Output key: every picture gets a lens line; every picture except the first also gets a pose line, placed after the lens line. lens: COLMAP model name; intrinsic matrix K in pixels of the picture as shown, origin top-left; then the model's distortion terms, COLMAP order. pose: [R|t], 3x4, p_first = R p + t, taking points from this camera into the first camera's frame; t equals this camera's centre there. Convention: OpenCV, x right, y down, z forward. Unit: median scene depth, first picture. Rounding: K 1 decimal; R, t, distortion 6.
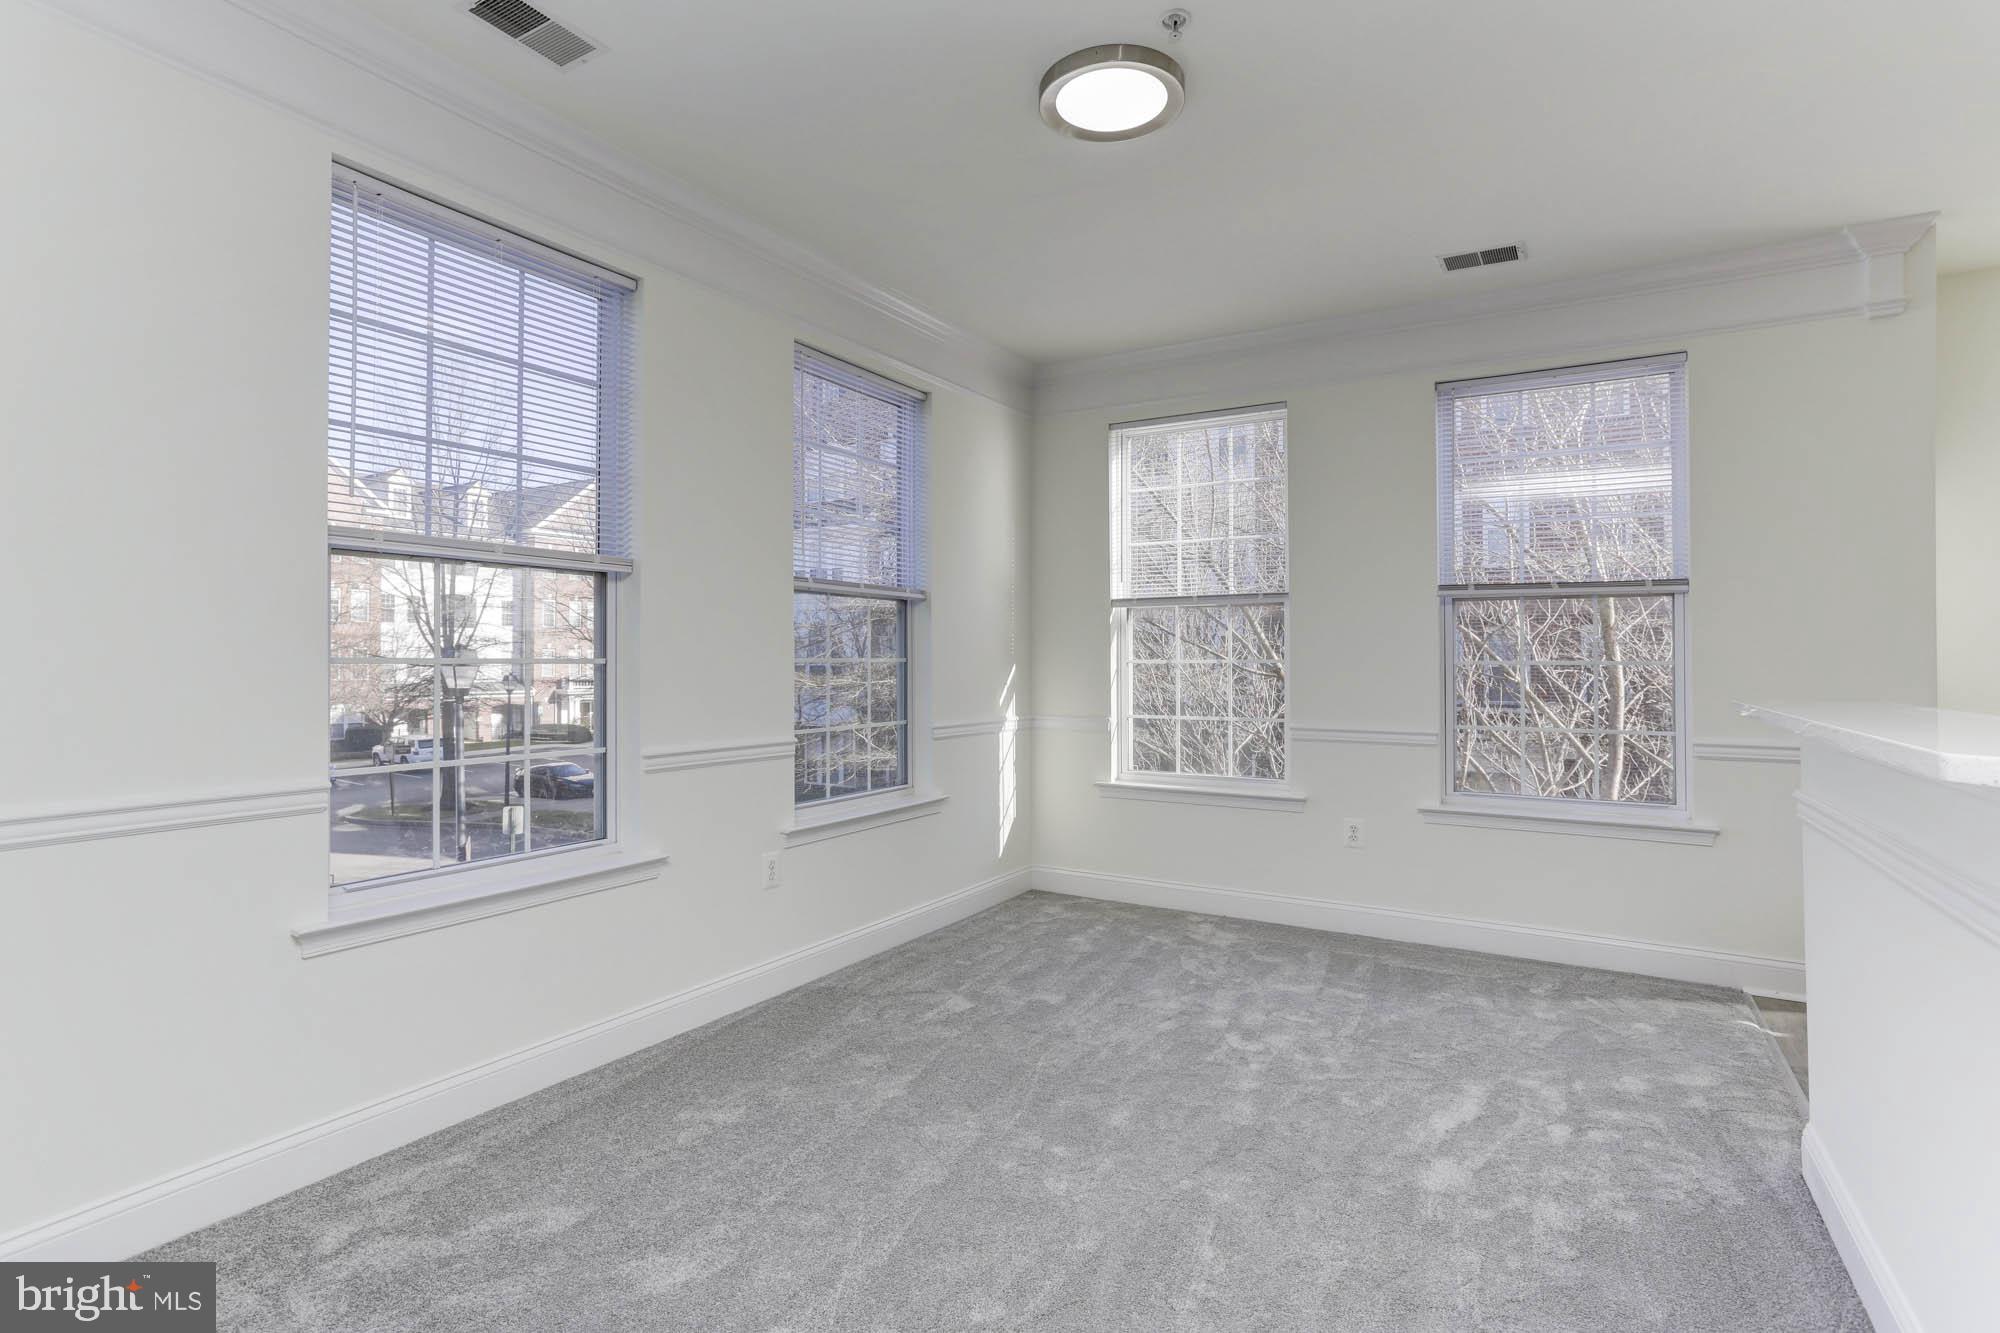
lens RADIAL K [[1006.1, 0, 949.2], [0, 1006.1, 641.1], [0, 0, 1]] dist [-0.036336, 0.027283]
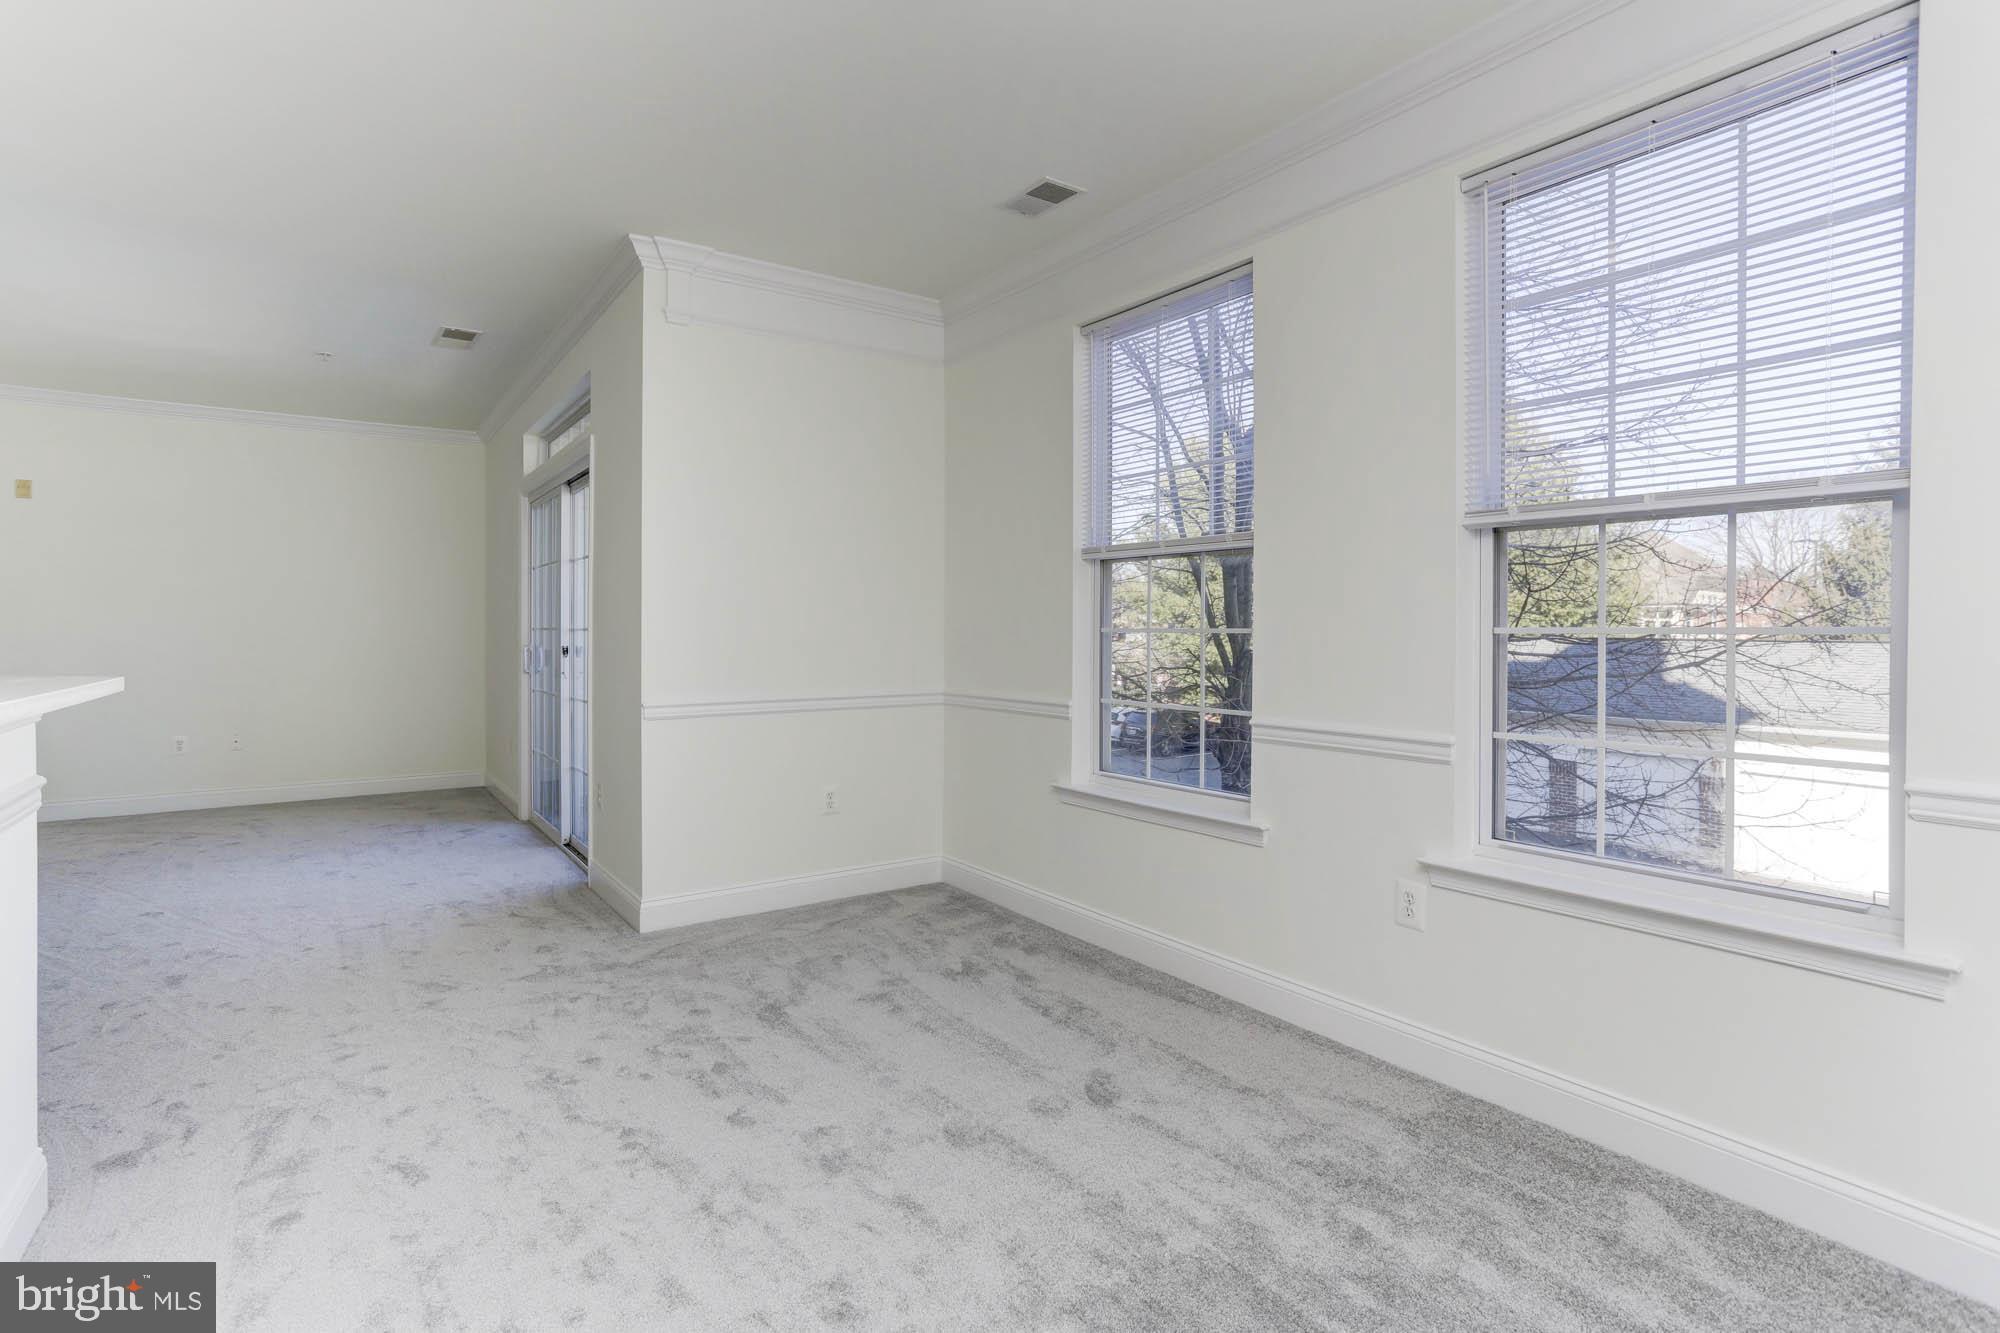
lens RADIAL K [[1006.1, 0, 1060.5], [0, 1006.1, 627.9], [0, 0, 1]] dist [-0.036336, 0.027283]
pose [[-0.374571, 0.002925, -0.927194, 0.638188], [0.011722, 0.999930, -0.001580, 0.017731], [0.927124, -0.011460, -0.374579, 1.066918]]
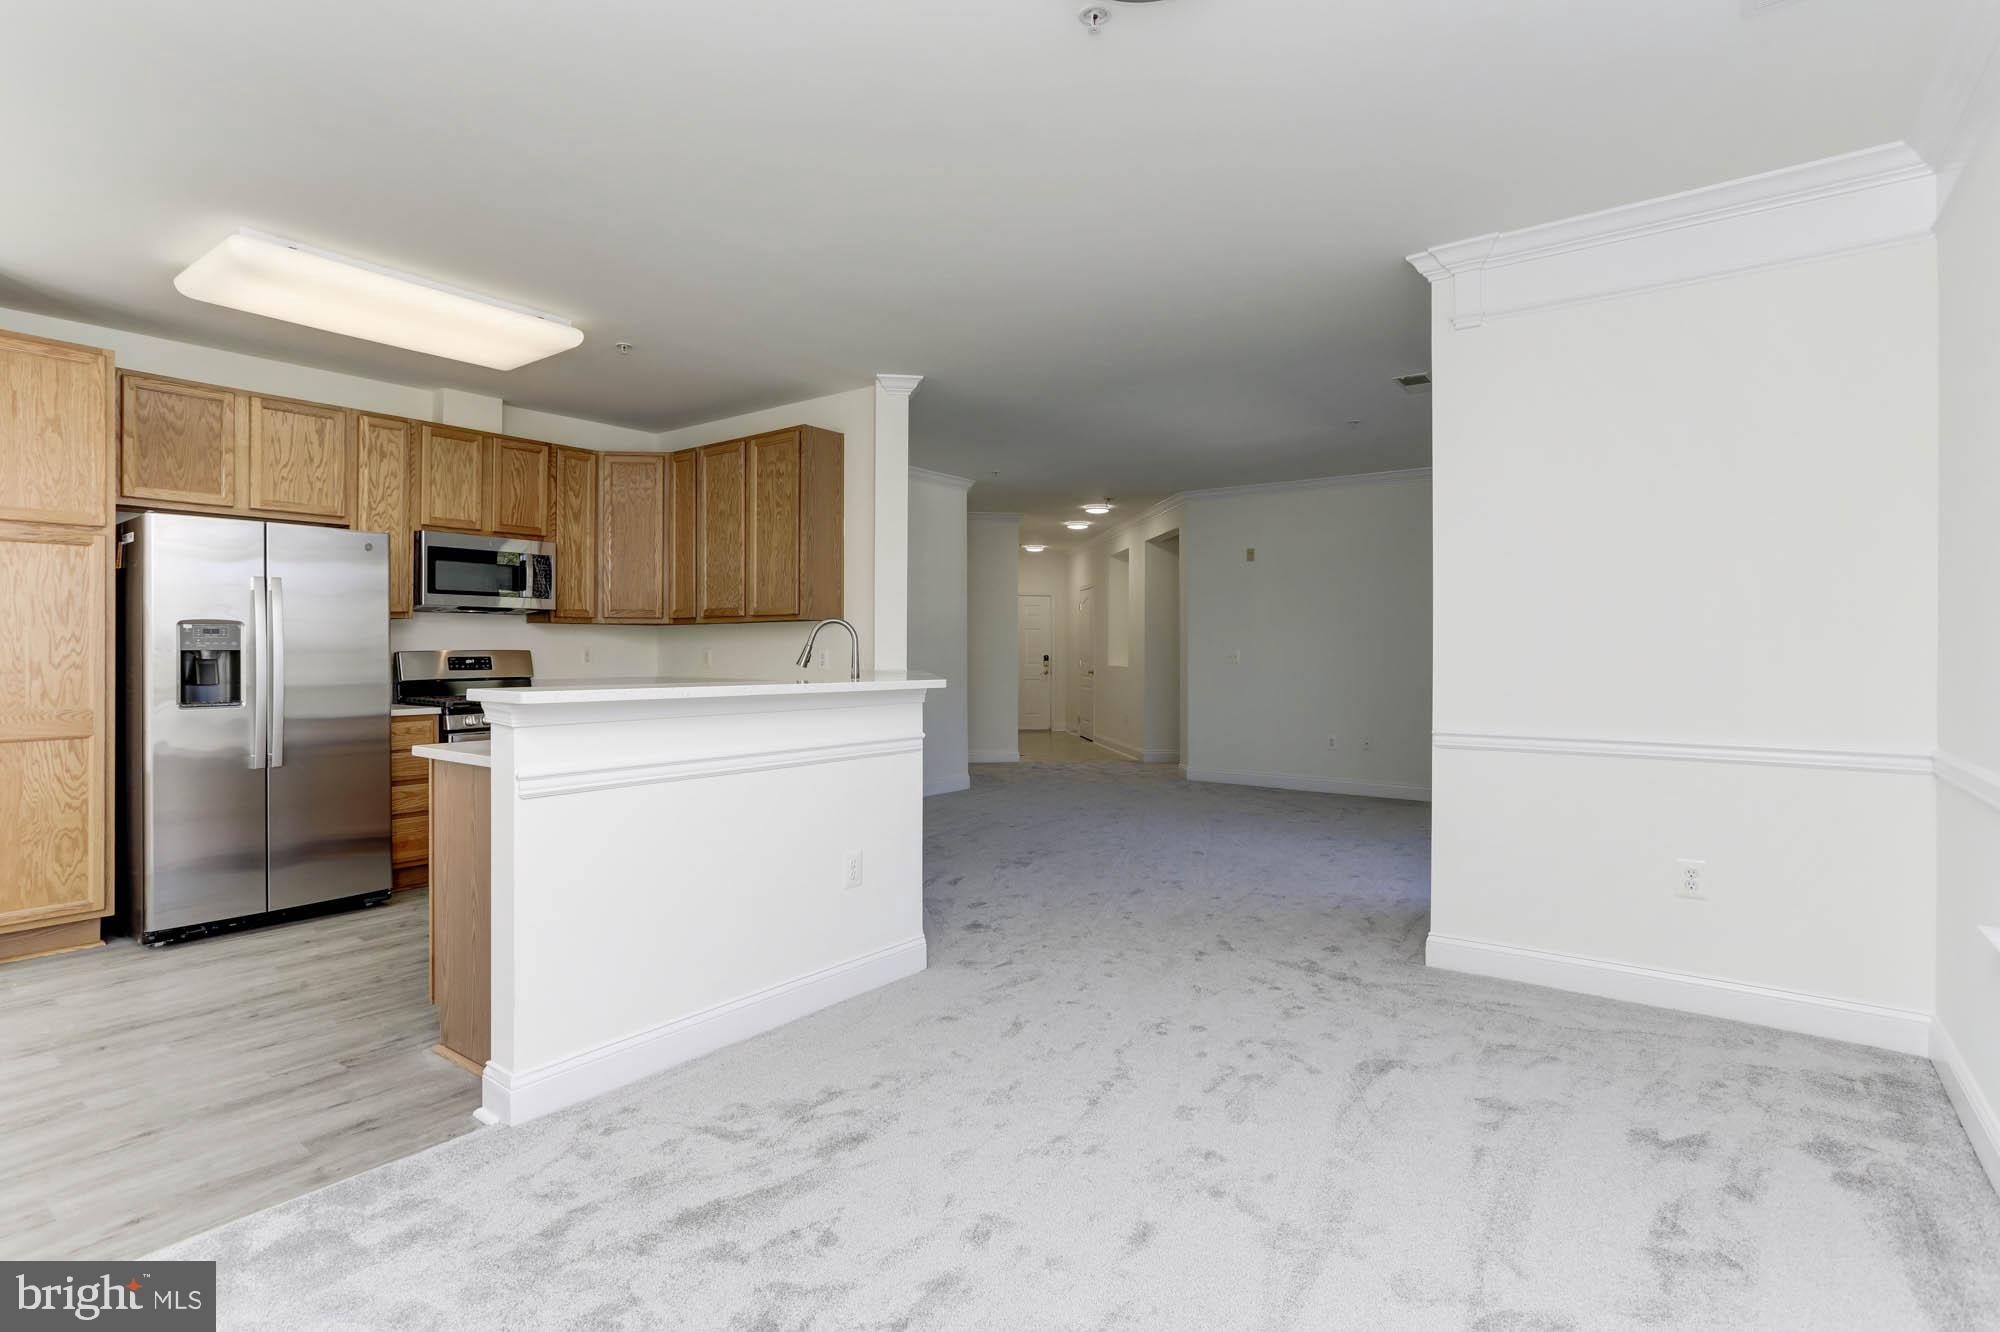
lens RADIAL K [[1006.1, 0, 948.5], [0, 1006.1, 645.2], [0, 0, 1]] dist [-0.036336, 0.027283]
pose [[-0.991770, 0.001068, 0.128026, 0.174803], [-0.001596, 0.999784, -0.020704, 0.026174], [-0.128020, -0.020738, -0.991555, 1.347336]]
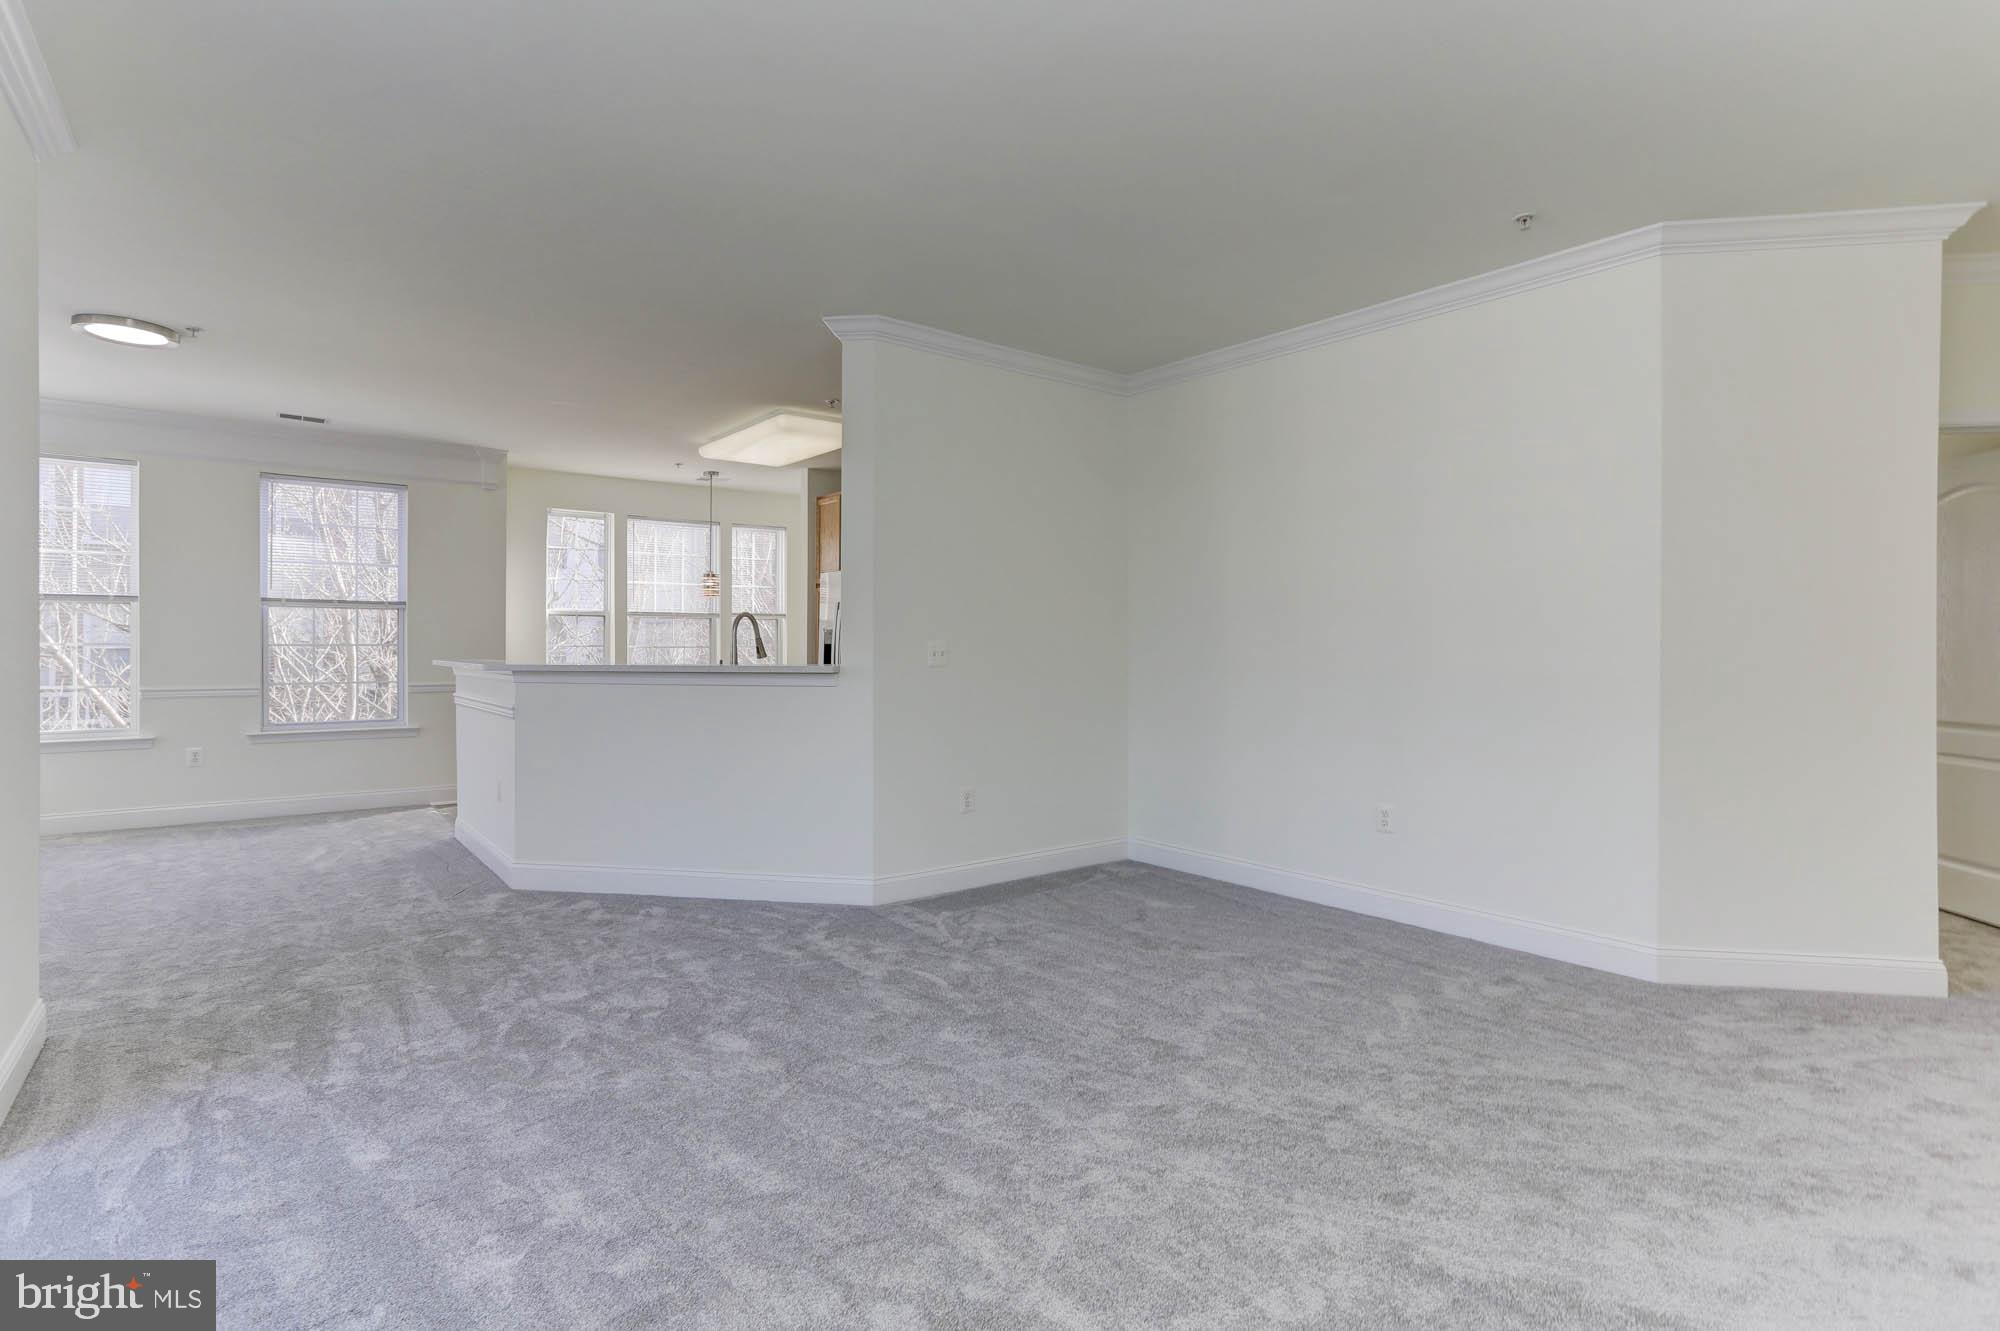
lens RADIAL K [[1006.1, 0, 1028.5], [0, 1006.1, 651.8], [0, 0, 1]] dist [-0.036336, 0.027283]
pose [[0.329452, -0.007672, 0.944141, -0.756661], [-0.013351, 0.999829, 0.012783, -0.006337], [-0.944078, -0.016817, 0.329293, -0.866167]]
